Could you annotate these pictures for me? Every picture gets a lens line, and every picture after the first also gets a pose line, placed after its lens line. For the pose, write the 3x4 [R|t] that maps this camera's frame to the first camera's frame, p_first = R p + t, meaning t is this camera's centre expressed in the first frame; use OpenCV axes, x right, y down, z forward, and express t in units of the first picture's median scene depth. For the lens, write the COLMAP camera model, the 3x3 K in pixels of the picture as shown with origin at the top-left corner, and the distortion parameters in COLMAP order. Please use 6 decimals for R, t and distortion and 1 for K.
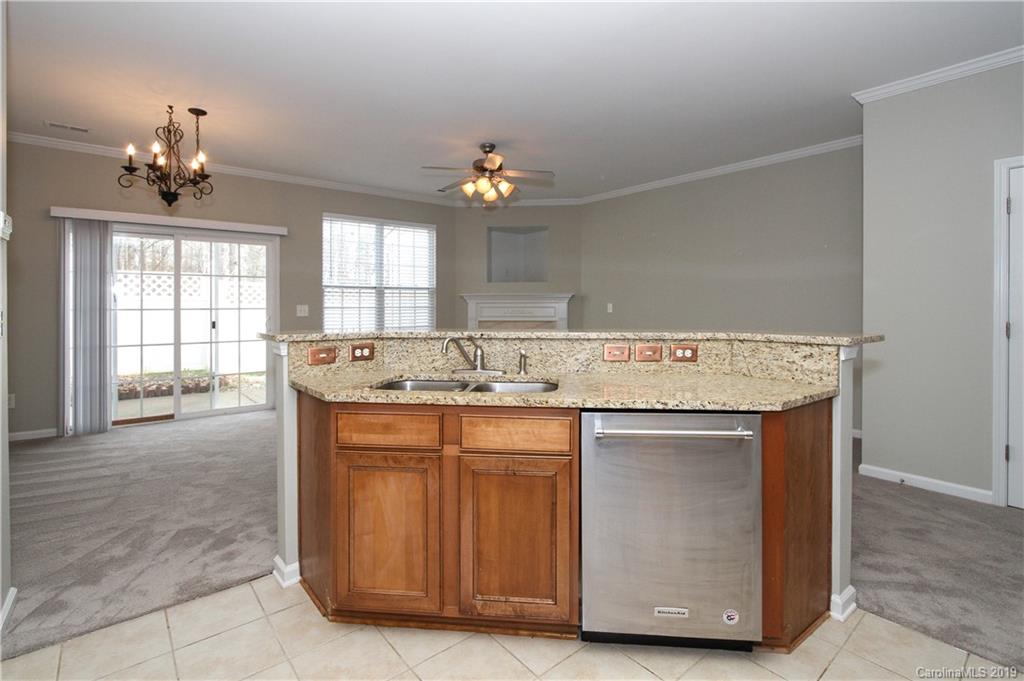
lens RADIAL K [[495.8, 0, 500.4], [0, 495.8, 310.3], [0, 0, 1]] dist [-0.014322, 0.001707]
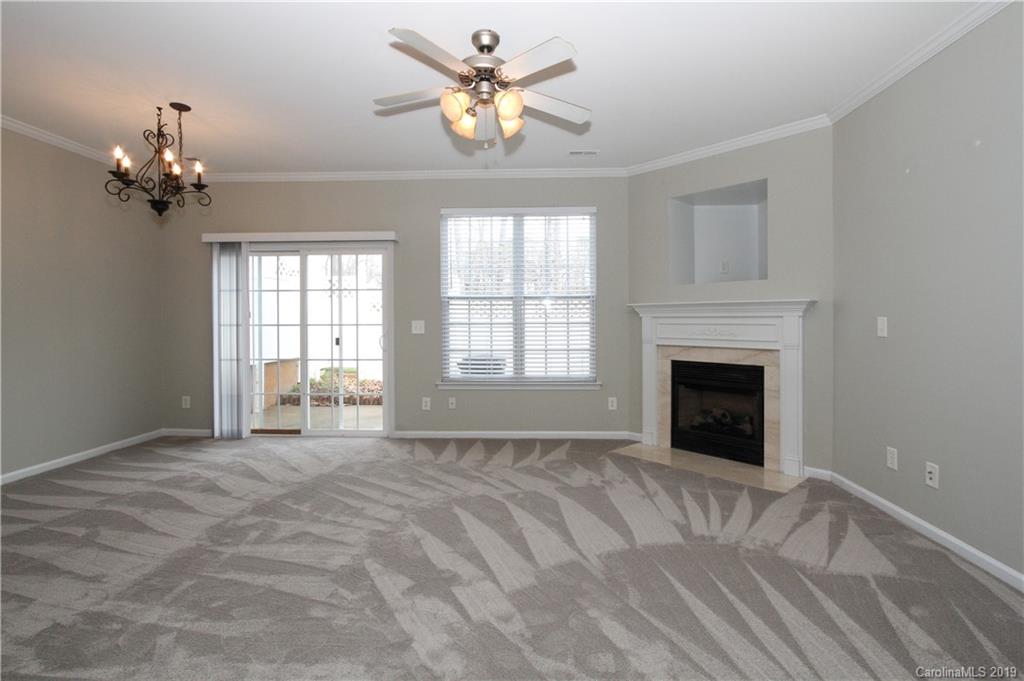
lens RADIAL K [[495.8, 0, 492.9], [0, 495.8, 329.2], [0, 0, 1]] dist [-0.014322, 0.001707]
pose [[0.740726, 0.011734, -0.671705, 0.300123], [-0.005212, 0.999918, 0.011720, -0.007375], [0.671787, -0.005181, 0.740726, 0.519411]]
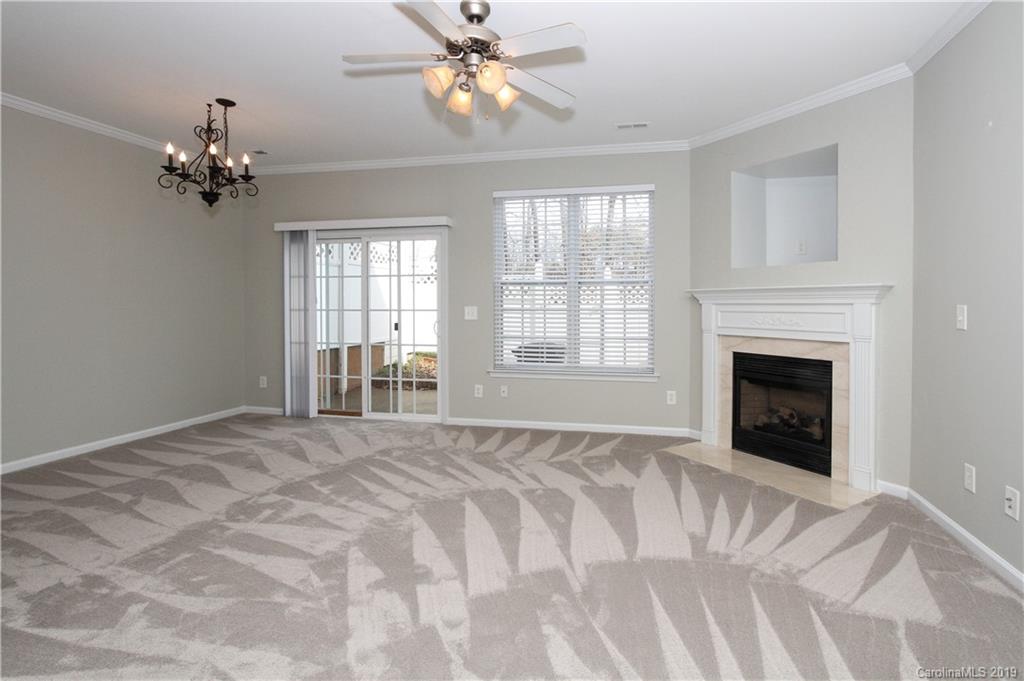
lens RADIAL K [[495.8, 0, 539.8], [0, 495.8, 322.3], [0, 0, 1]] dist [-0.014322, 0.001707]
pose [[0.619116, 0.028420, -0.784785, 0.369933], [-0.011456, 0.999565, 0.027160, -0.009254], [0.785216, -0.007825, 0.619173, 0.641815]]
